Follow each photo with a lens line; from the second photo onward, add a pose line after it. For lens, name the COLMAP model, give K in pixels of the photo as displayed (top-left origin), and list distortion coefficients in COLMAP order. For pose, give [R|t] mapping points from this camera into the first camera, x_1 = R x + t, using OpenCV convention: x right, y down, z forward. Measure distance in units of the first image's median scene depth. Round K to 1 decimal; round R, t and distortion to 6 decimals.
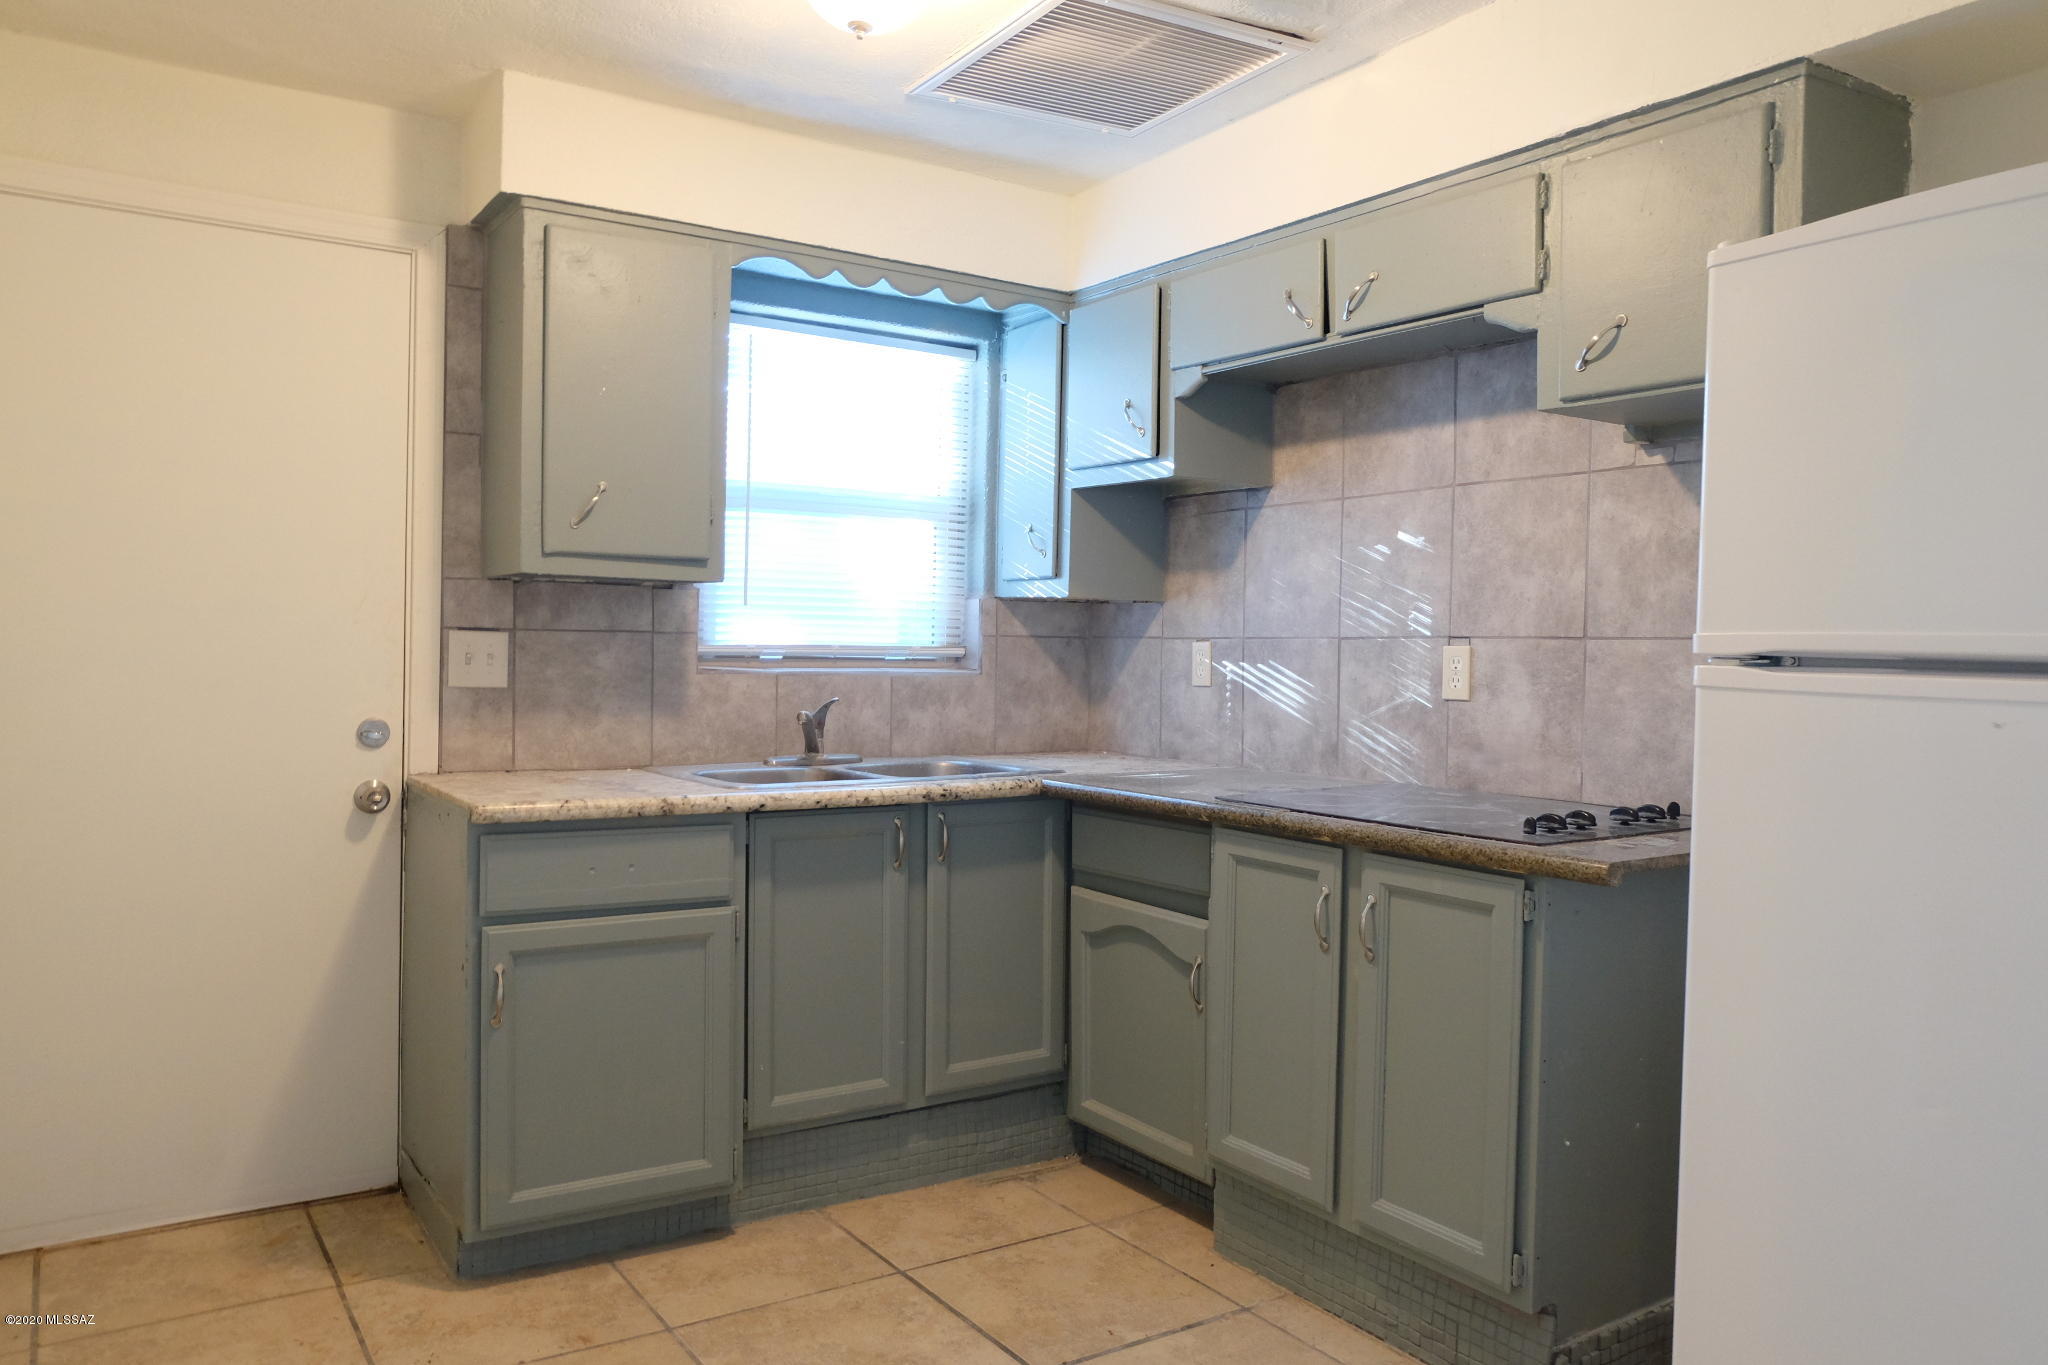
lens RADIAL K [[1493.9, 0, 1007.6], [0, 1493.9, 685.7], [0, 0, 1]] dist [-0.012799, 0.022367]
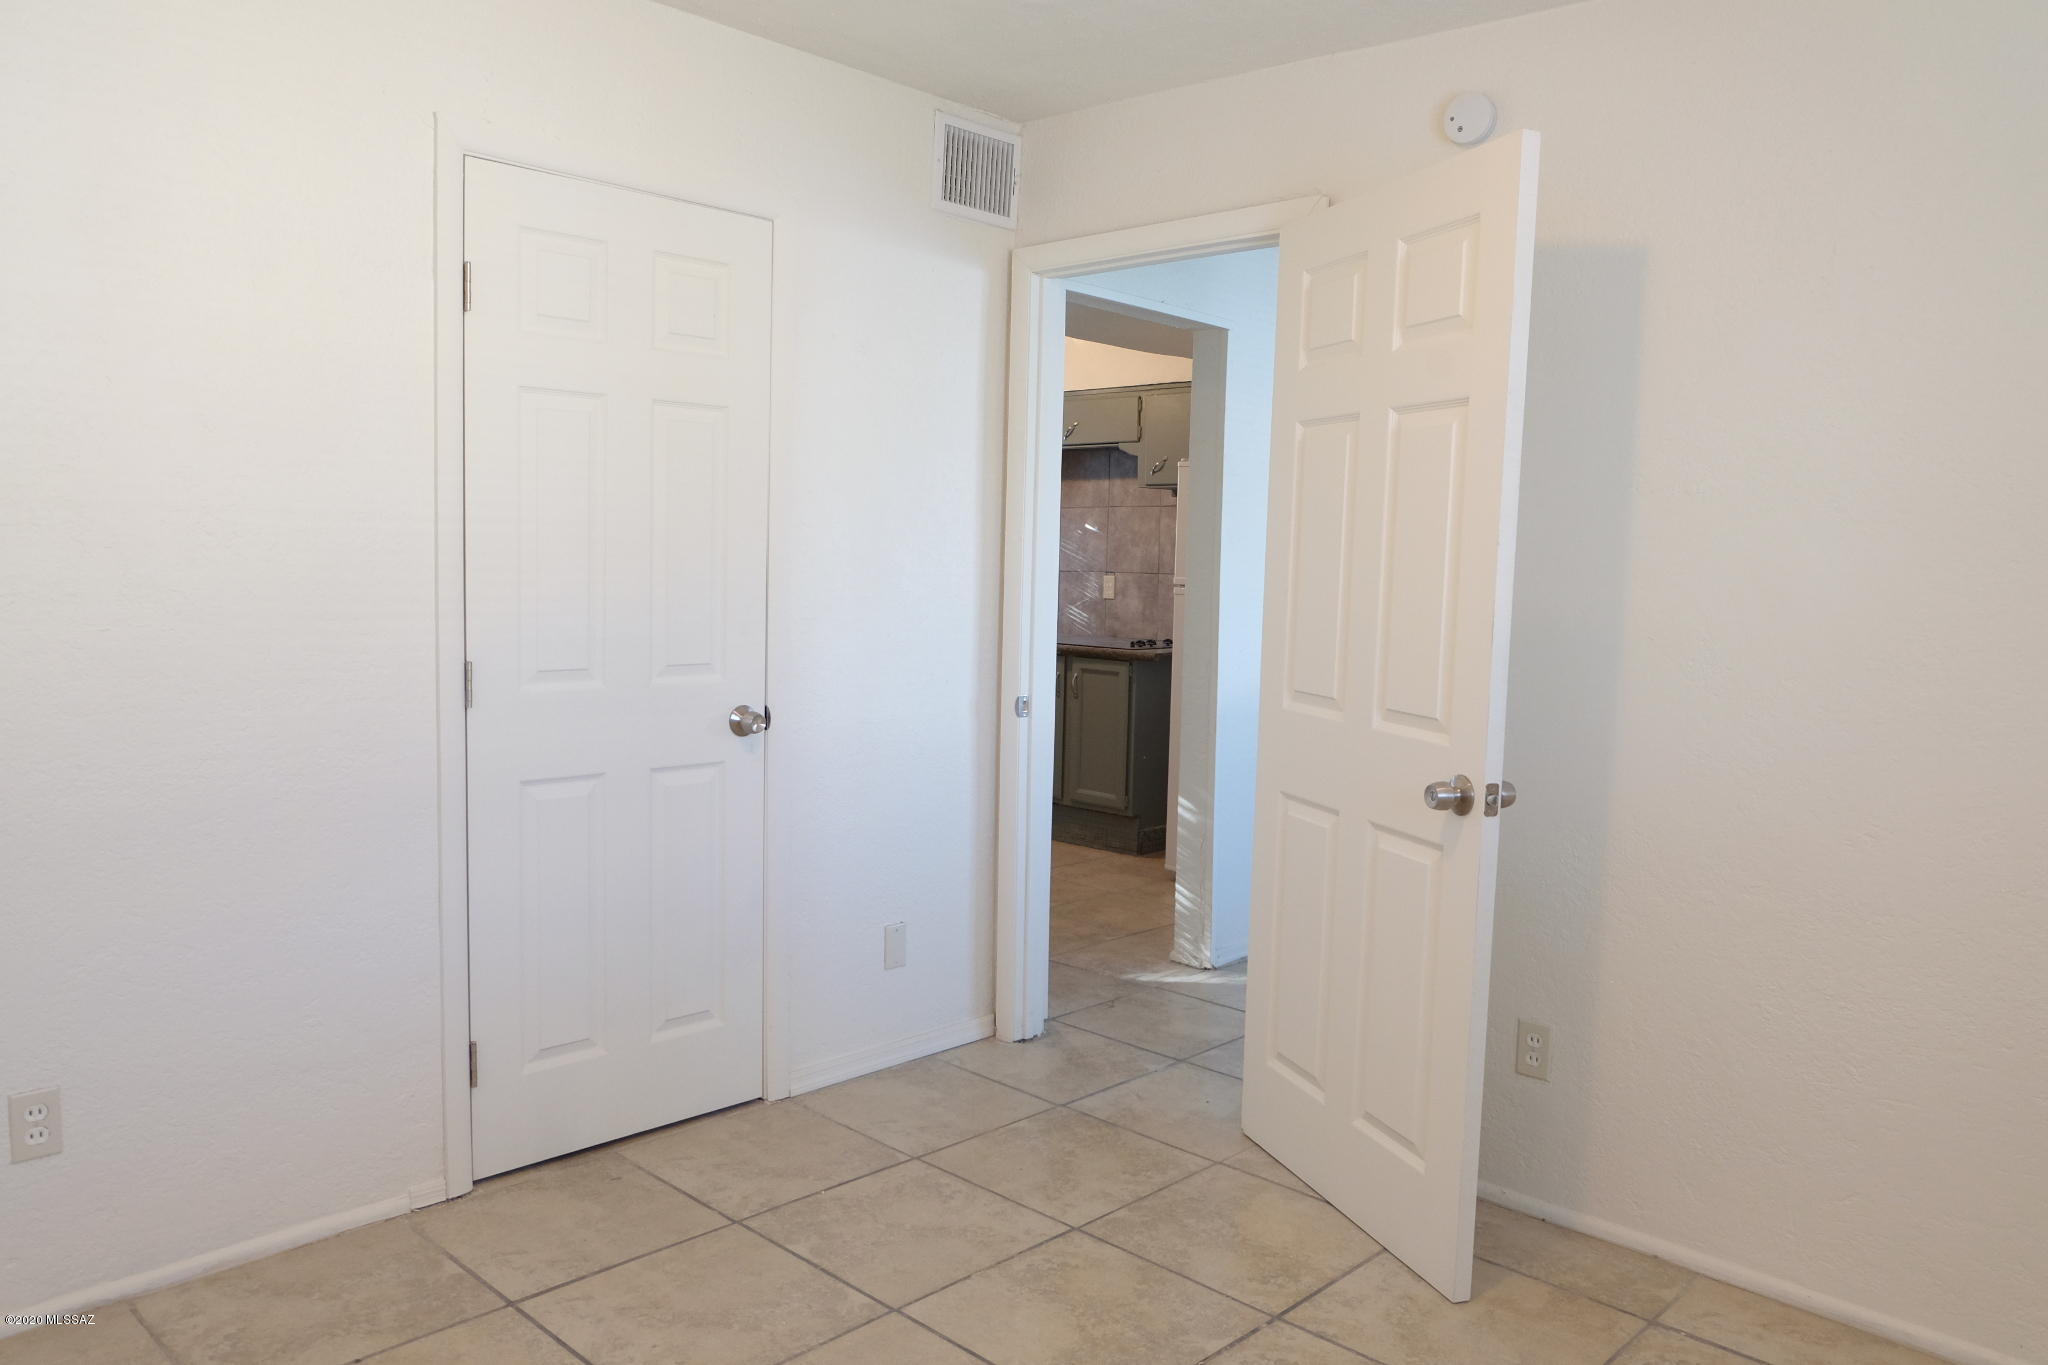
lens RADIAL K [[1493.9, 0, 1028.8], [0, 1493.9, 690.7], [0, 0, 1]] dist [-0.012799, 0.022367]
pose [[0.974806, -0.015972, 0.222483, -0.367321], [0.000661, 0.997635, 0.068725, -0.008041], [-0.223054, -0.066846, 0.972511, -1.339090]]
